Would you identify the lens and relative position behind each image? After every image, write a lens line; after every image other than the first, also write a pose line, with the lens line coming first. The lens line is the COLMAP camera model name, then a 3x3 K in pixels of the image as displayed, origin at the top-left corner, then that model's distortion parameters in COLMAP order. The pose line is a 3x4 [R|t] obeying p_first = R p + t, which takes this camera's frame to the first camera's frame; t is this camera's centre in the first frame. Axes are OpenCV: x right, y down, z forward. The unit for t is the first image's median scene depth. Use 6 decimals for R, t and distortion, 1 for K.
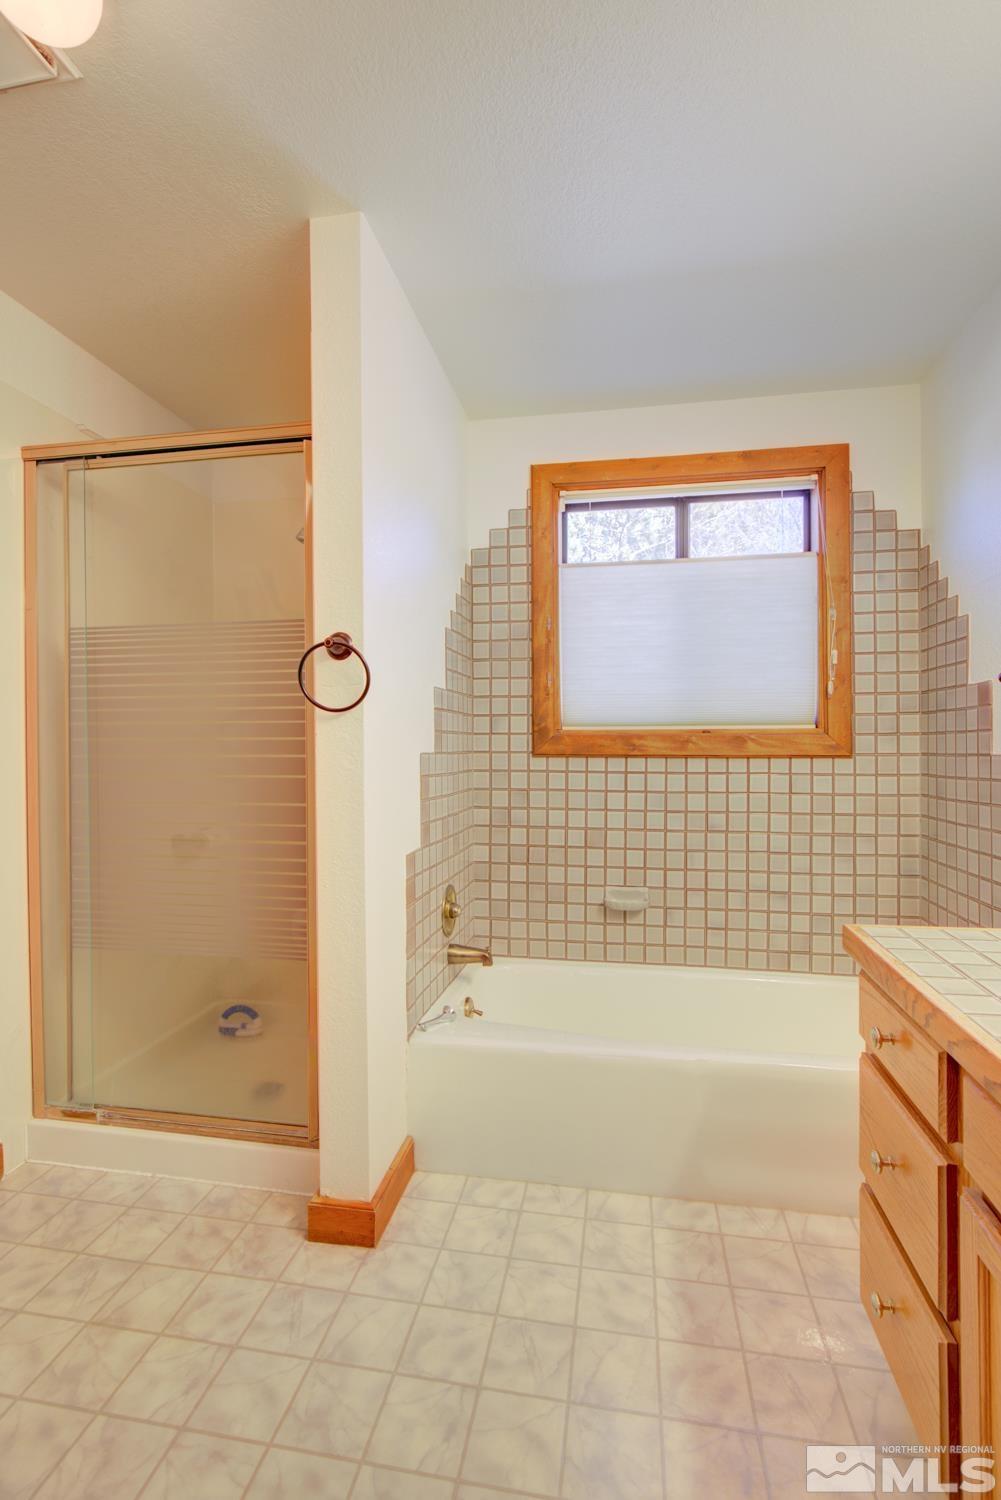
lens RADIAL K [[695.8, 0, 472.1], [0, 695.8, 745.5], [0, 0, 1]] dist [-0.008446, 0.004839]
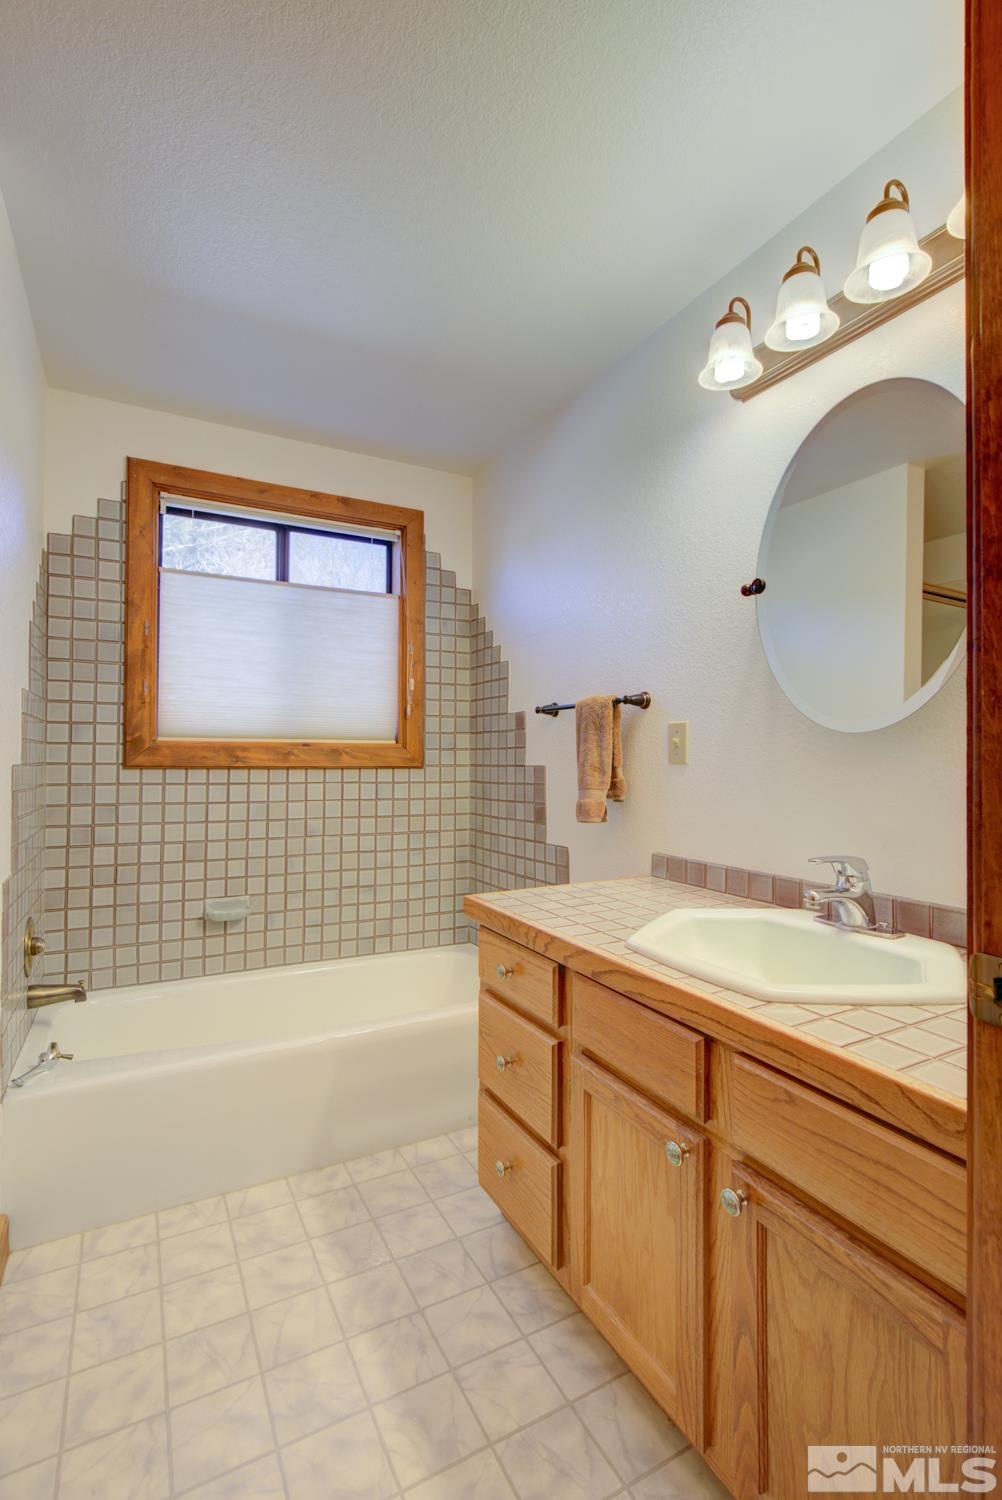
lens RADIAL K [[695.8, 0, 475.1], [0, 695.8, 747.3], [0, 0, 1]] dist [-0.008446, 0.004839]
pose [[0.796495, 0.014095, 0.604481, -0.114772], [-0.005291, 0.999852, -0.016342, 0.000208], [-0.604622, 0.009818, 0.796452, -0.025292]]
